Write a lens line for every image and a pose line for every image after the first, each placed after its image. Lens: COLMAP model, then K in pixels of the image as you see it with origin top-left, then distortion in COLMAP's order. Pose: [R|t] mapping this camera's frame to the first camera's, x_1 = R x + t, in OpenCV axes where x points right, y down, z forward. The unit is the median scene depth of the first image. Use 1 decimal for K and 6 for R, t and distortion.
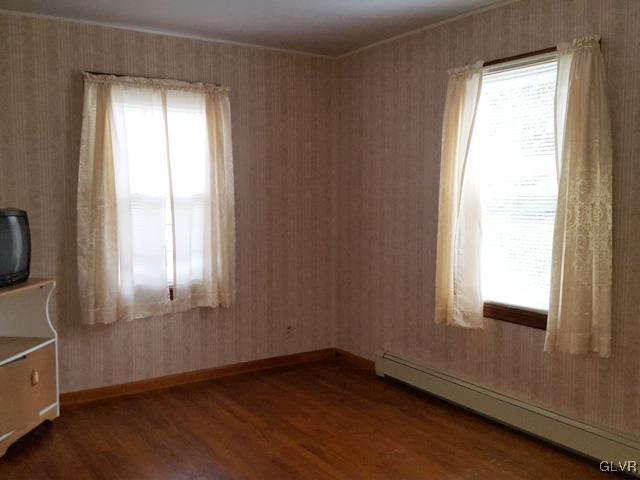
lens RADIAL K [[629.8, 0, 320.0], [0, 629.8, 240.0], [0, 0, 1]] dist [0.076133, -0.008201]
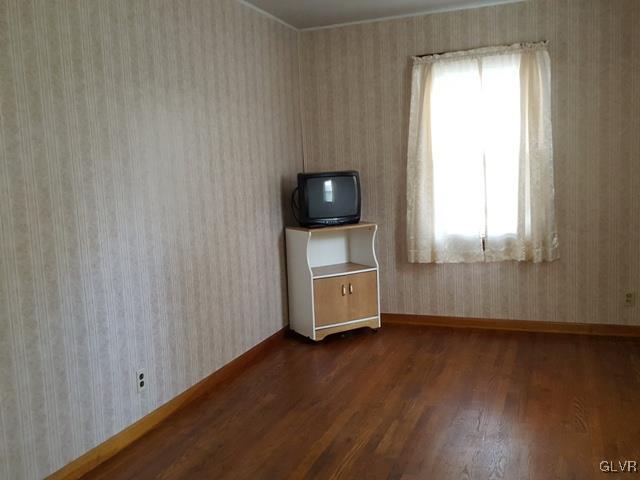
lens RADIAL K [[629.8, 0, 320.0], [0, 629.8, 240.0], [0, 0, 1]] dist [0.076133, -0.008201]
pose [[0.588411, 0.067568, -0.805734, 0.504684], [-0.023746, 0.997517, 0.066309, 0.011112], [0.808213, -0.019884, 0.588554, 0.124194]]
